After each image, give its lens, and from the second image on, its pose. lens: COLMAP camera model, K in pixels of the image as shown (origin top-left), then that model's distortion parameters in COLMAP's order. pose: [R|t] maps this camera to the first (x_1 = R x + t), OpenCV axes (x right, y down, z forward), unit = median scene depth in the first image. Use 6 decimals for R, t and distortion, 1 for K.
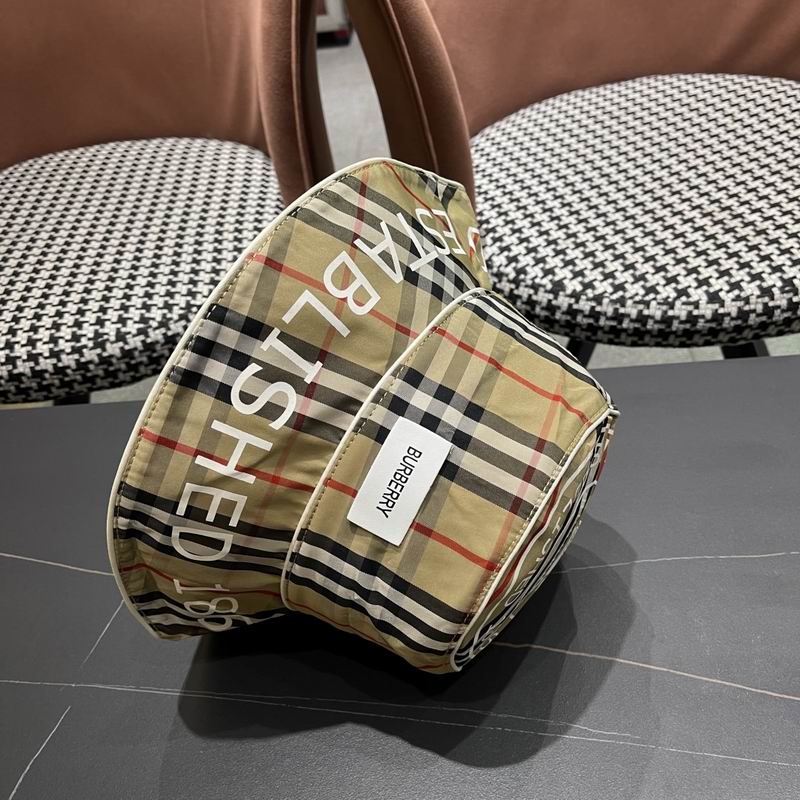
lens RADIAL K [[784.2, 0, 396.7], [0, 784.2, 406.3], [0, 0, 1]] dist [0.011131, 0.000000]
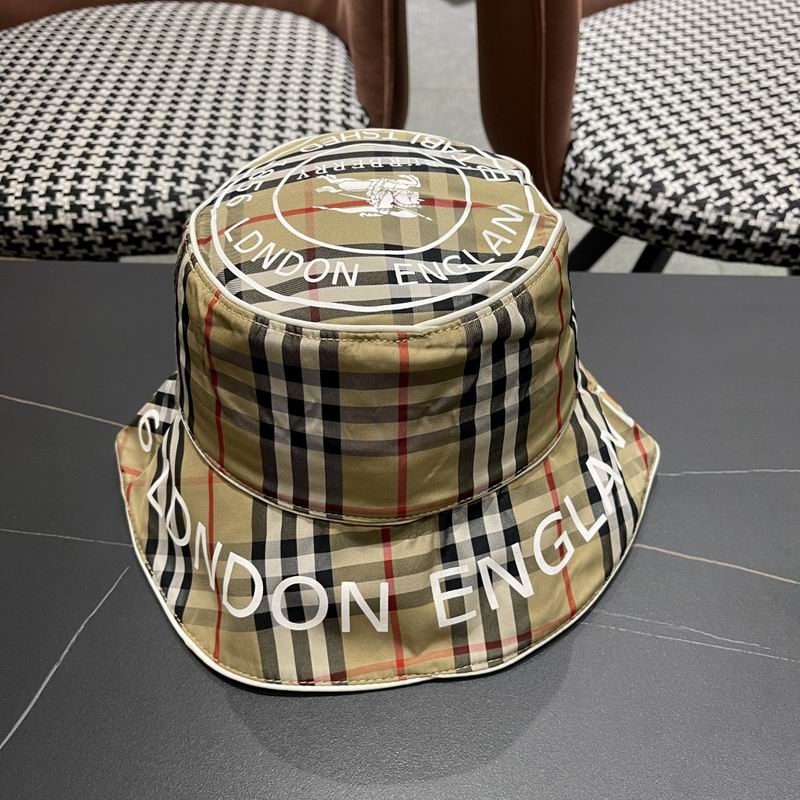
lens RADIAL K [[784.2, 0, 396.7], [0, 784.2, 406.8], [0, 0, 1]] dist [0.011131, 0.000000]
pose [[0.995176, 0.093362, 0.030133, -0.100504], [-0.095006, 0.993741, 0.058755, 0.076599], [-0.024459, -0.061334, 0.997818, 0.071808]]
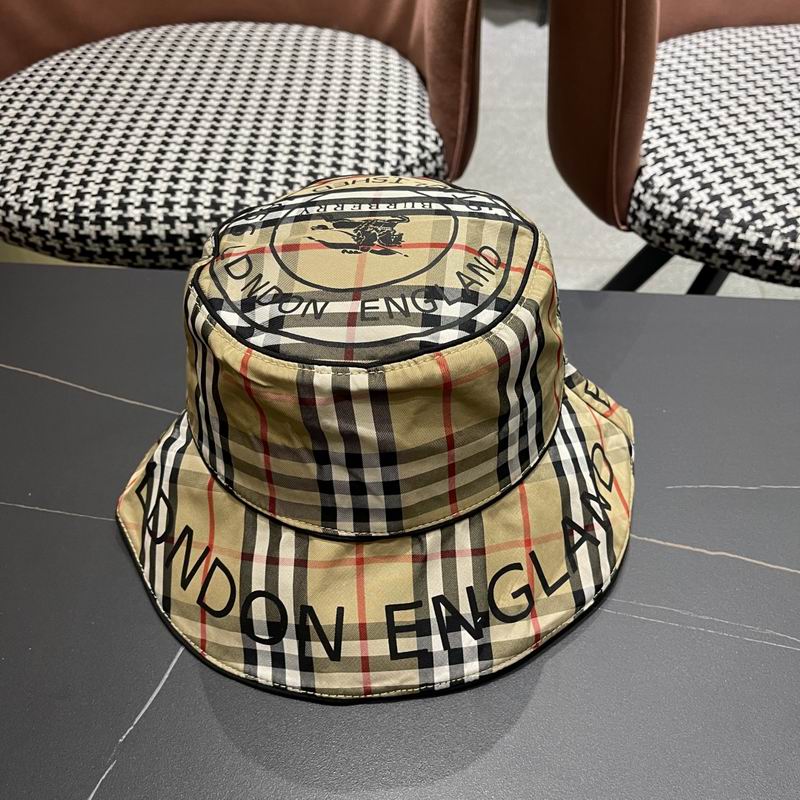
lens RADIAL K [[784.2, 0, 407.3], [0, 784.2, 406.5], [0, 0, 1]] dist [0.011131, 0.000000]
pose [[0.992402, 0.121502, 0.019371, -0.167206], [-0.122268, 0.991474, 0.045046, 0.083824], [-0.013732, -0.047072, 0.998797, 0.034005]]
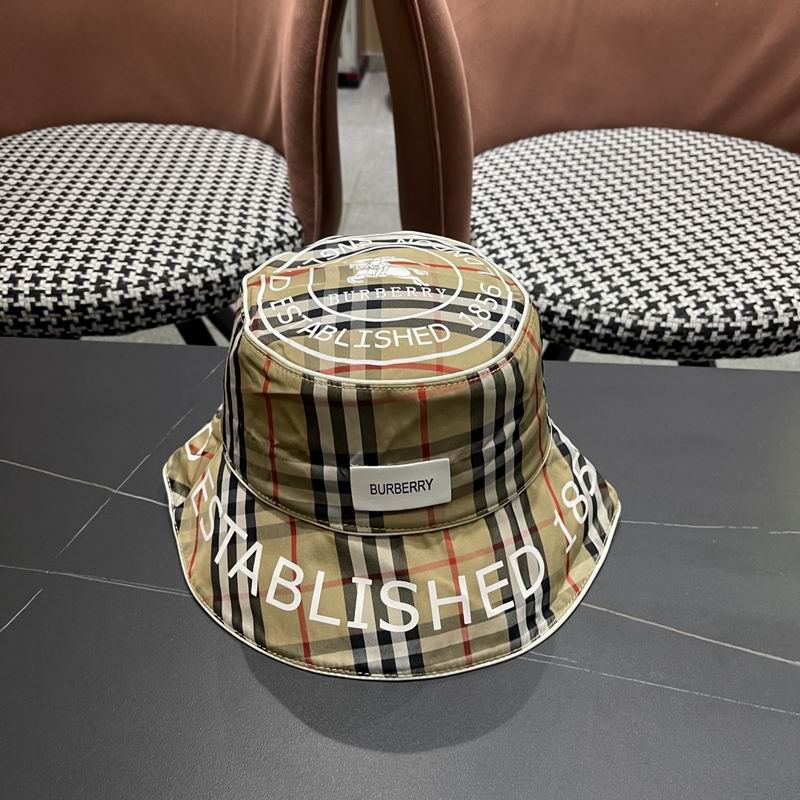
lens RADIAL K [[784.2, 0, 389.0], [0, 784.2, 413.4], [0, 0, 1]] dist [0.011131, 0.000000]
pose [[0.992276, 0.119480, 0.033355, -0.012961], [-0.117211, 0.991090, -0.063266, 0.106067], [-0.040616, 0.058868, 0.997439, -0.048744]]
